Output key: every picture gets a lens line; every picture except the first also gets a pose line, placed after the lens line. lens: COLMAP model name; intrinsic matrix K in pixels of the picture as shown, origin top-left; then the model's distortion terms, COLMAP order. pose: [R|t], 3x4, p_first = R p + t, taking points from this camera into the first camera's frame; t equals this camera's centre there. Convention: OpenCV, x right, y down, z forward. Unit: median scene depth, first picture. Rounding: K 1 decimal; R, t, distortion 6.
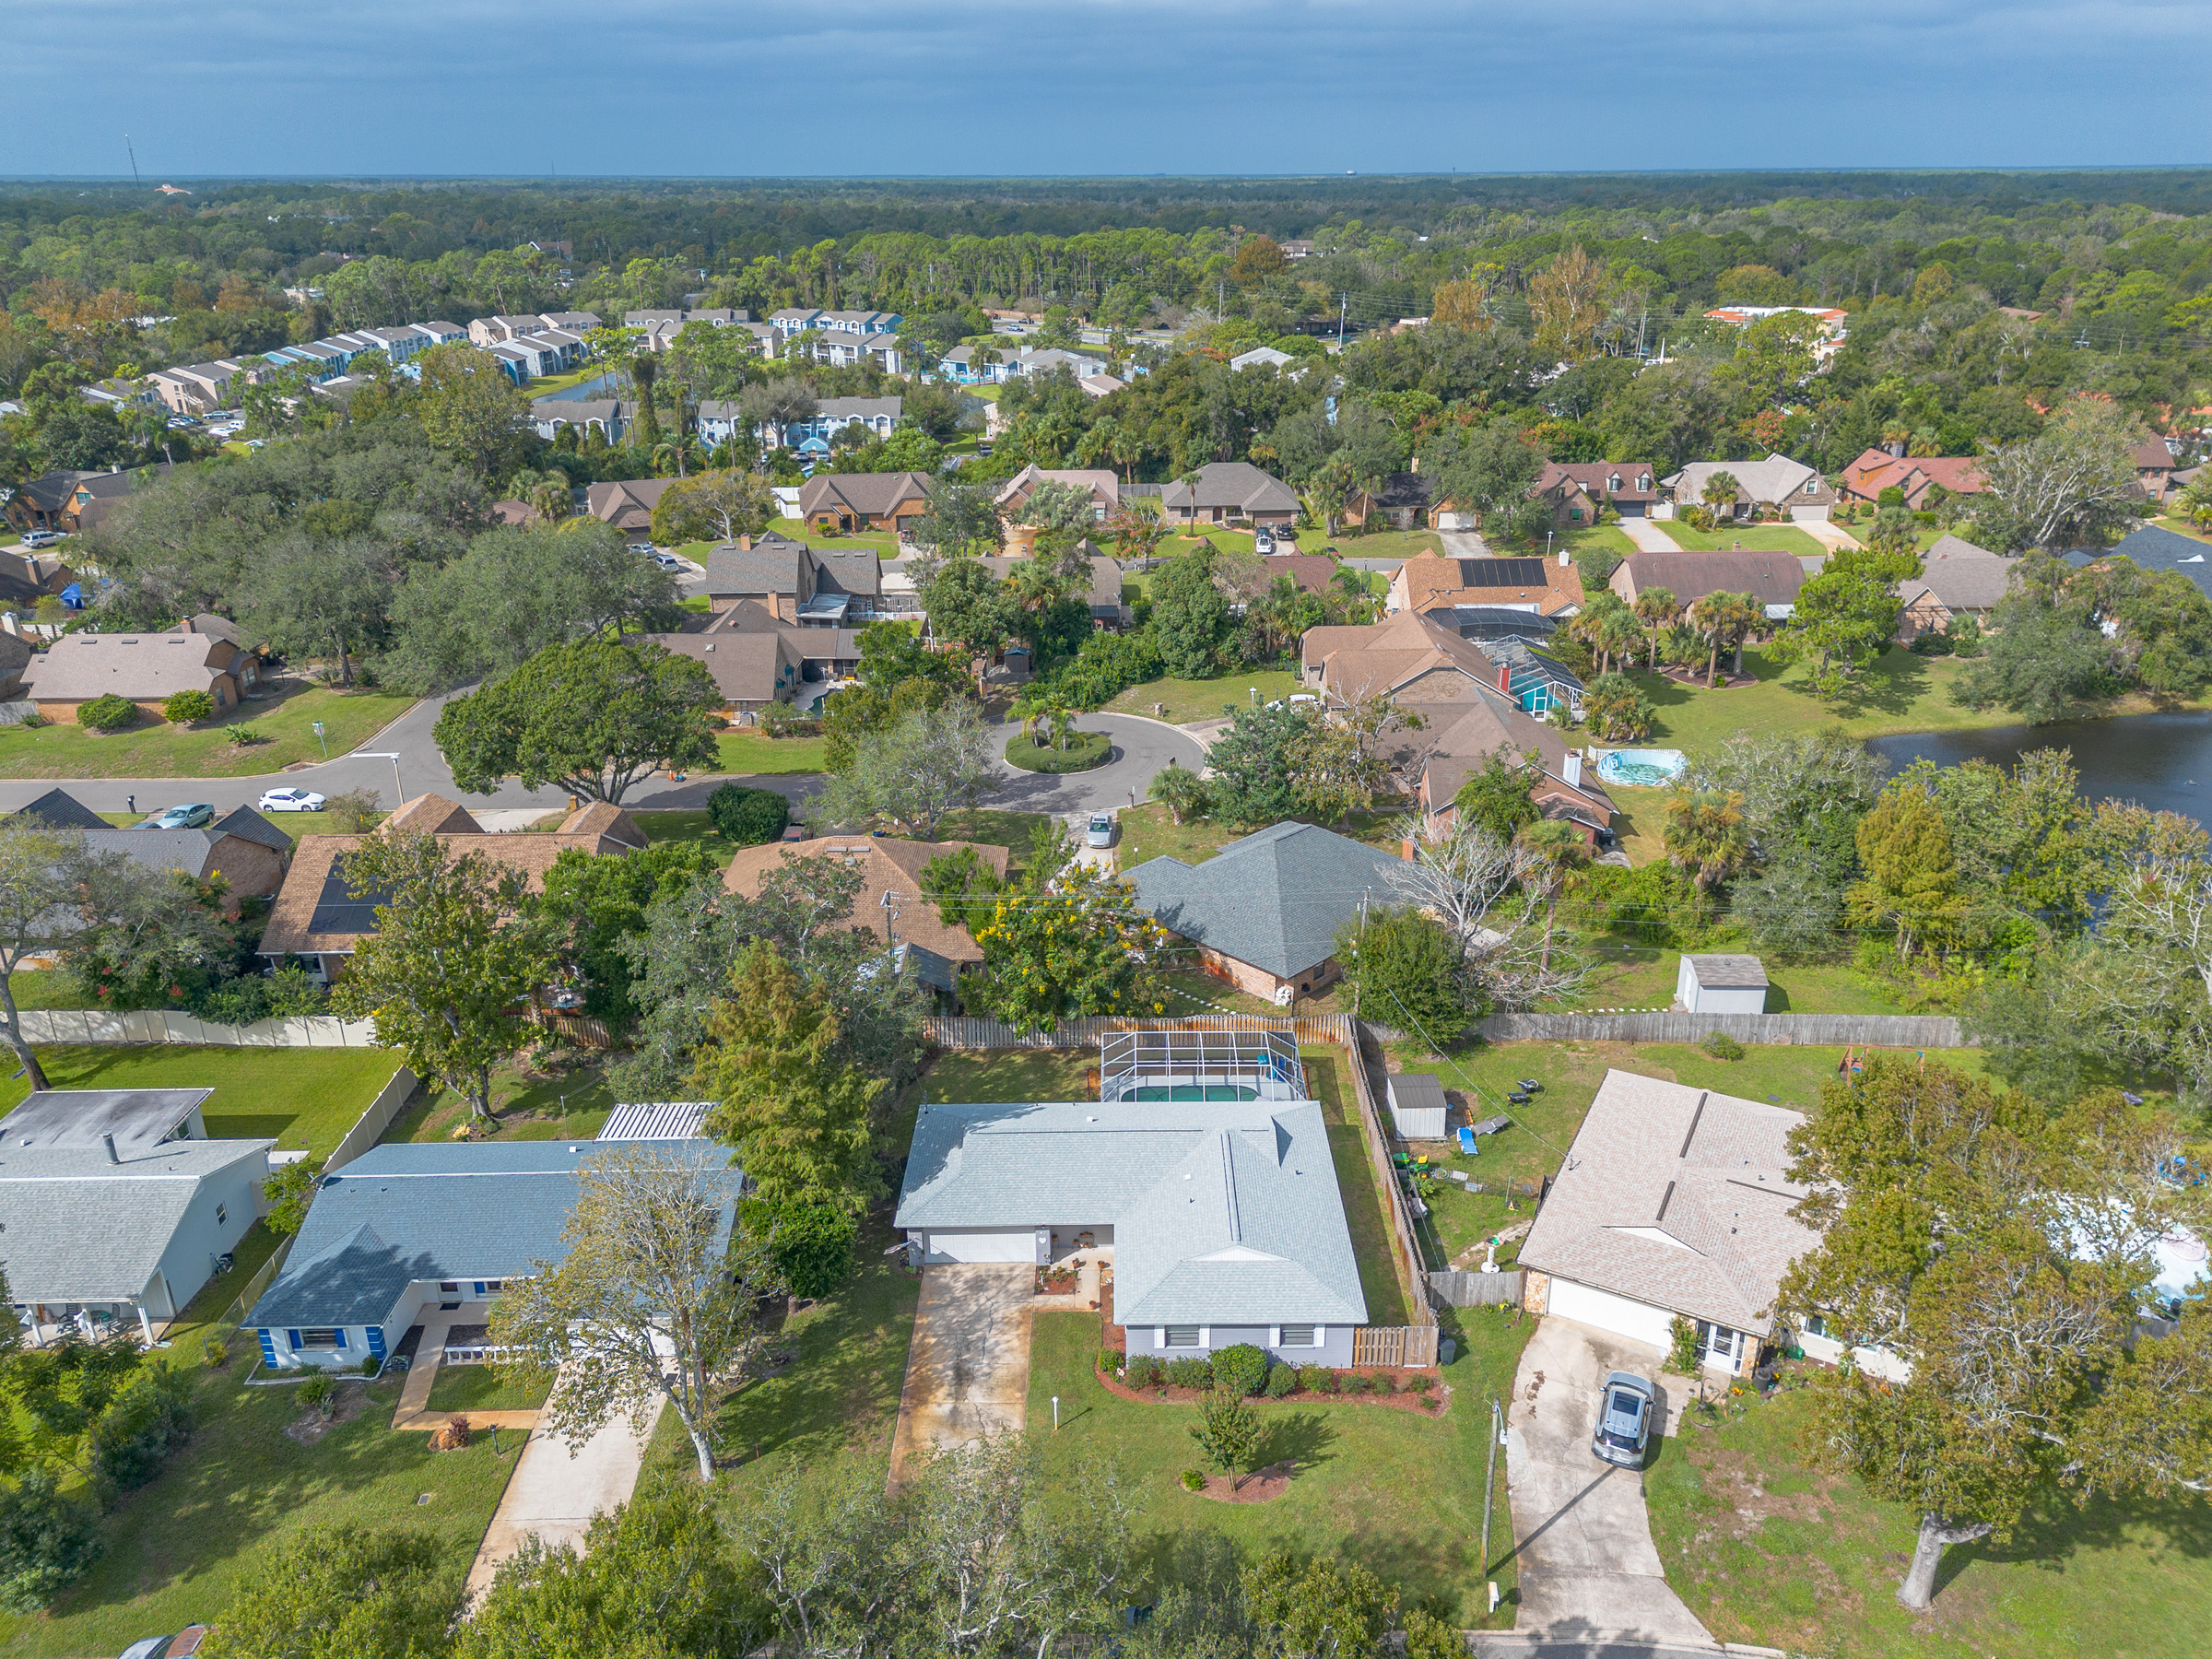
lens RADIAL K [[1584.0, 0, 1113.0], [0, 1584.0, 833.5], [0, 0, 1]] dist [0.061931, -0.055454]
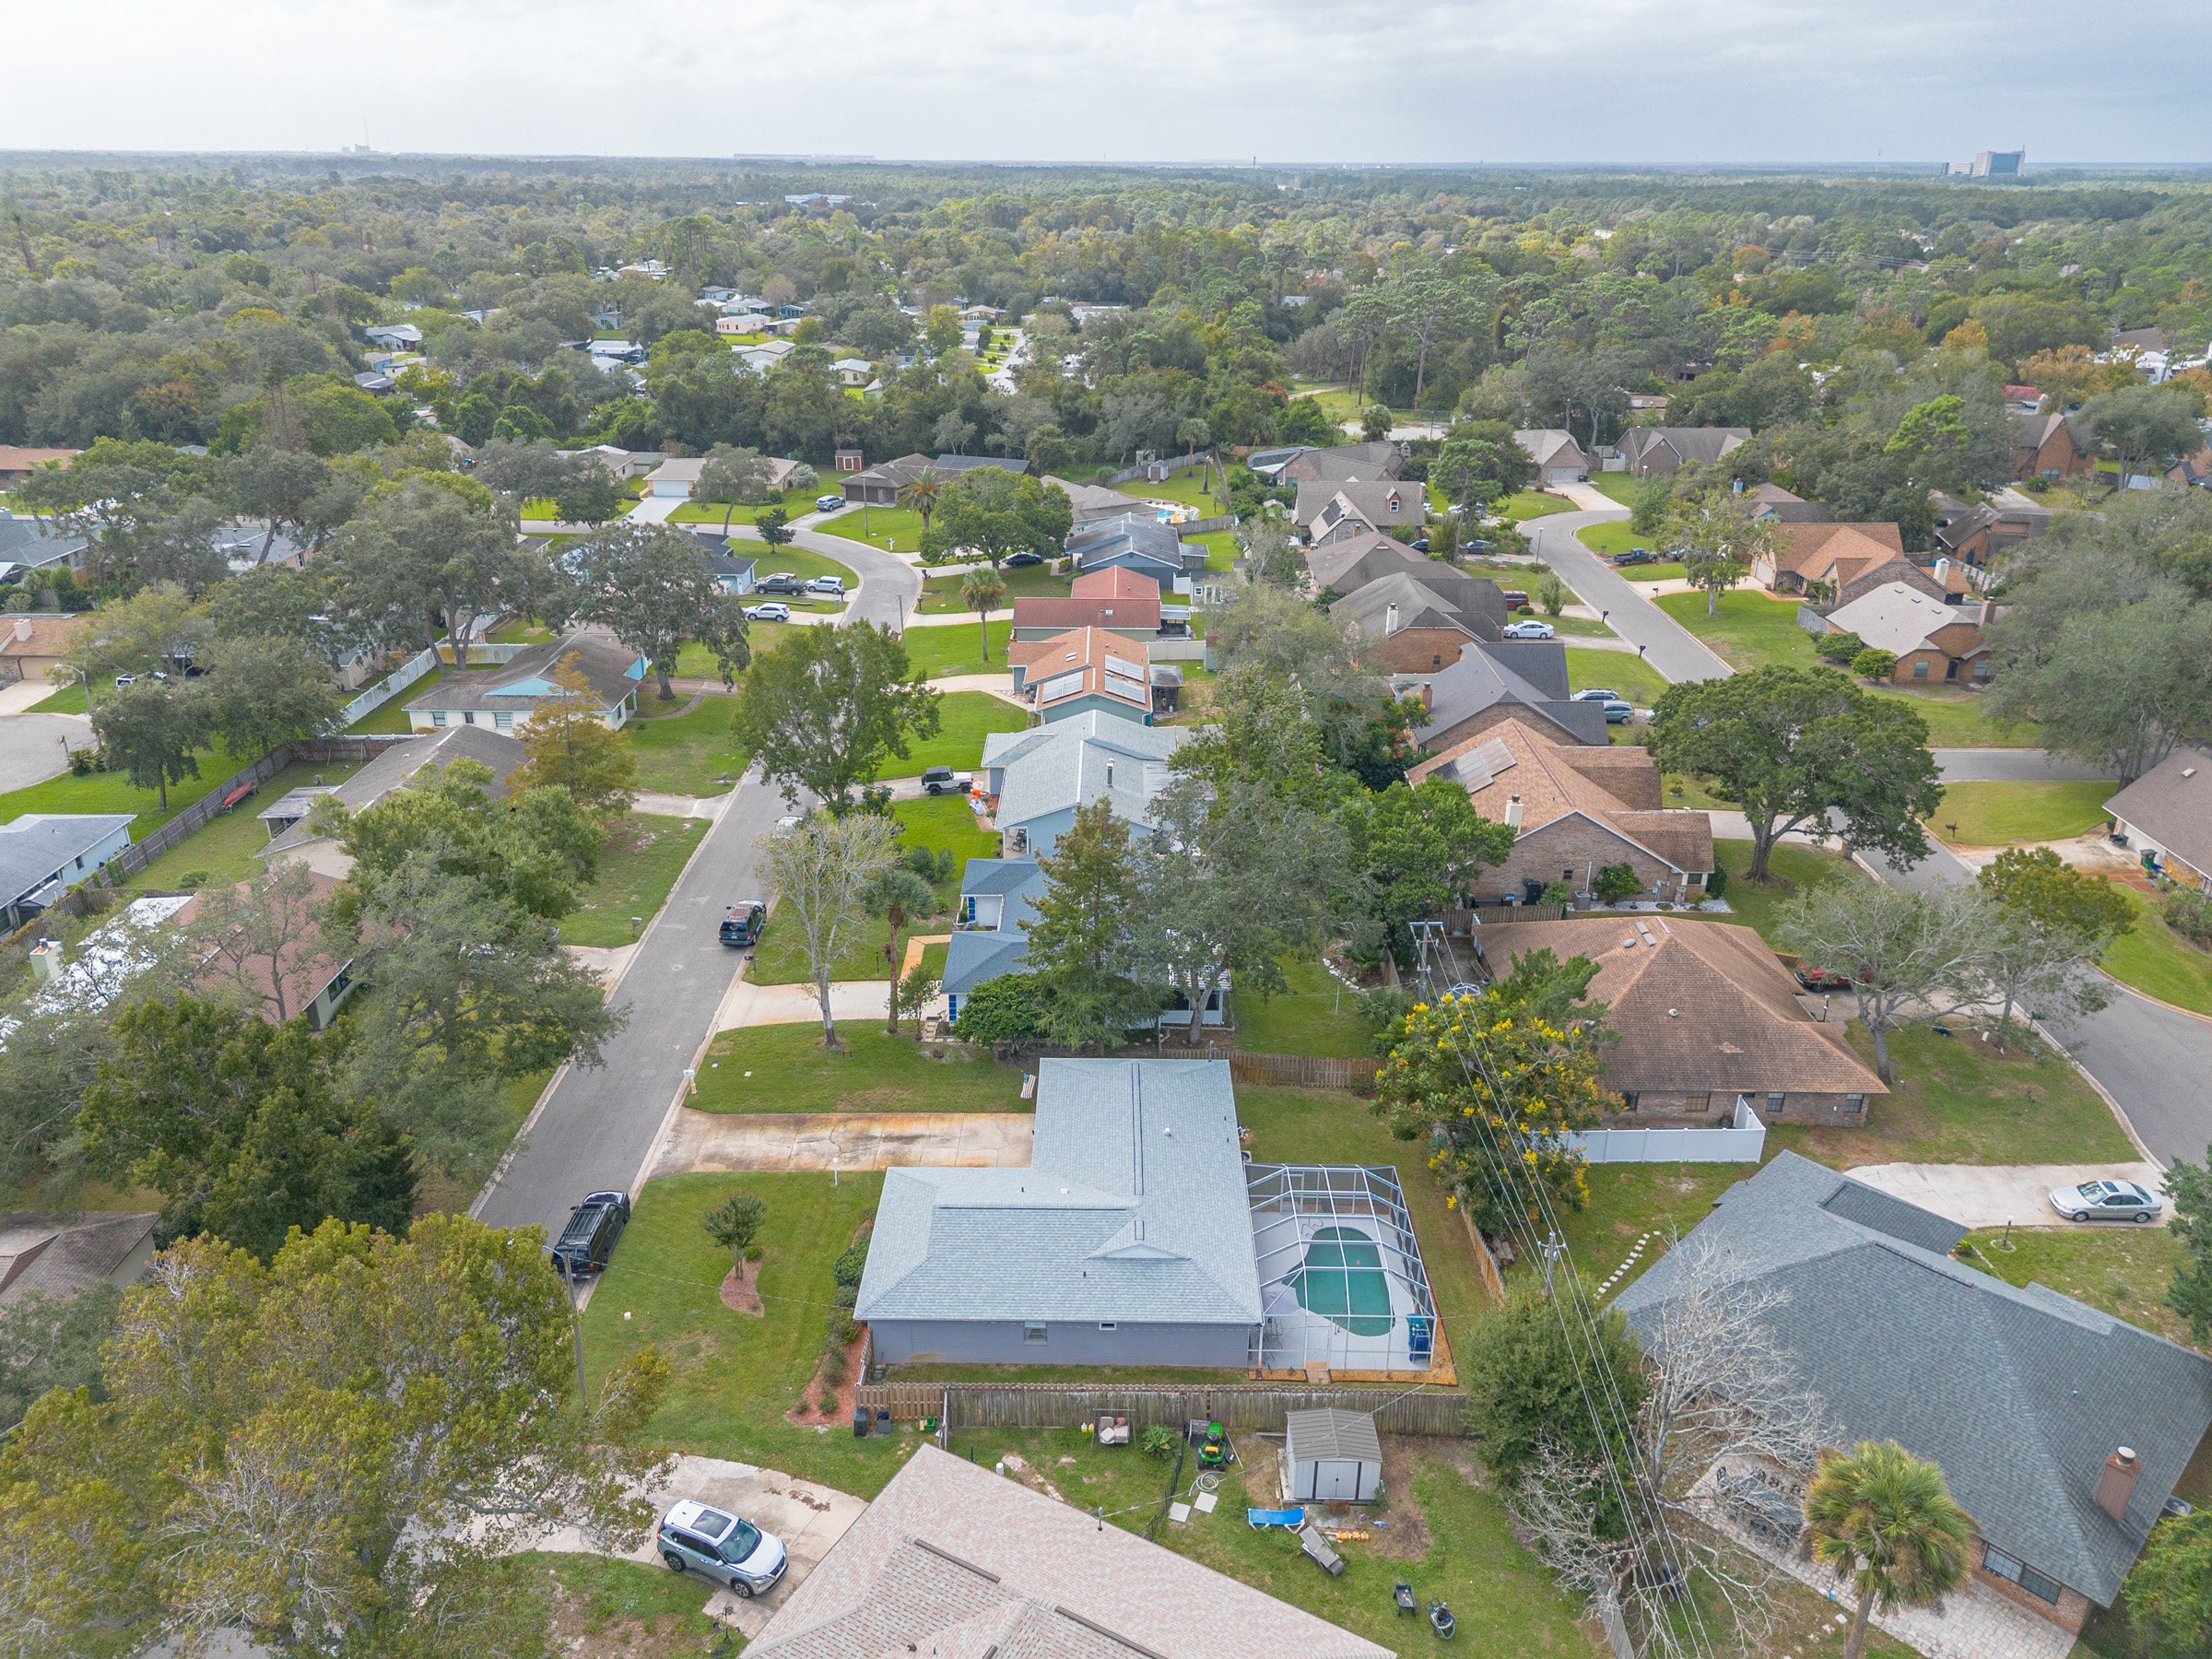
lens RADIAL K [[1584.0, 0, 1113.0], [0, 1584.0, 833.5], [0, 0, 1]] dist [0.061931, -0.055454]
pose [[-0.006723, 0.390865, -0.920423, 0.690167], [-0.382771, 0.849337, 0.363474, -0.269166], [0.923819, 0.354755, 0.143901, 0.645137]]
